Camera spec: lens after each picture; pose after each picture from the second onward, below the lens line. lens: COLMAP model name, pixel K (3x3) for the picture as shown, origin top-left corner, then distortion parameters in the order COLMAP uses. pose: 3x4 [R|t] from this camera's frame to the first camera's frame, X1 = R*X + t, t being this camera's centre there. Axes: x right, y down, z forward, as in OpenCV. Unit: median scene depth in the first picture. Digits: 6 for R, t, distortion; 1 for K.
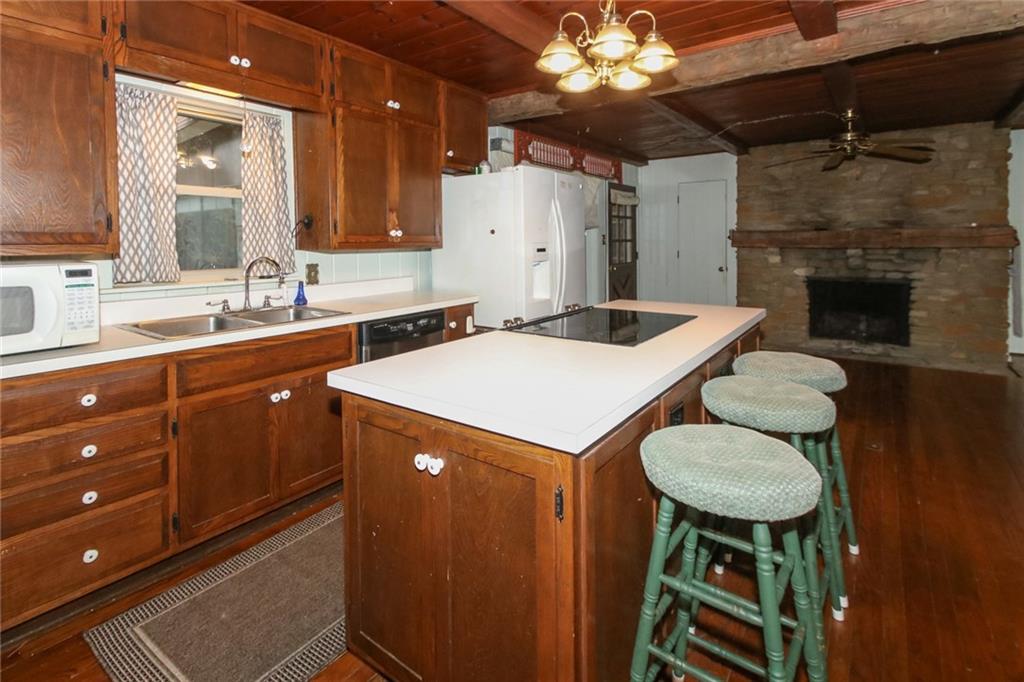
lens RADIAL K [[497.6, 0, 500.0], [0, 497.6, 253.5], [0, 0, 1]] dist [-0.001415, -0.005054]
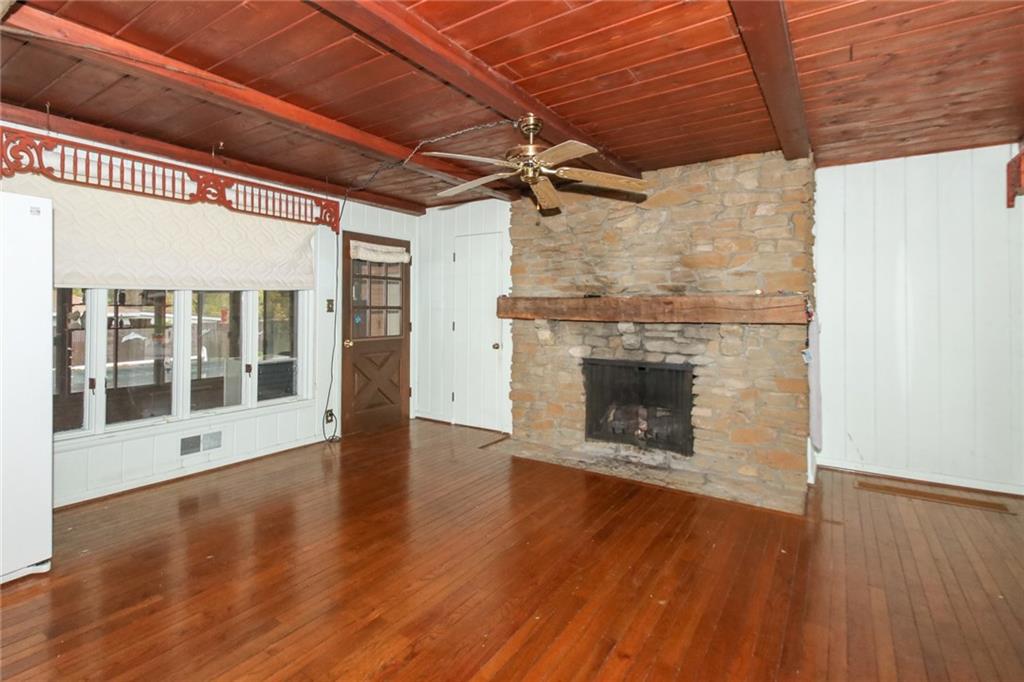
lens RADIAL K [[497.6, 0, 483.5], [0, 497.6, 309.4], [0, 0, 1]] dist [-0.001415, -0.005054]
pose [[0.998713, 0.018178, 0.047356, 0.466934], [-0.016865, 0.999466, -0.027979, -0.004960], [-0.047839, 0.027145, 0.998486, 0.263722]]
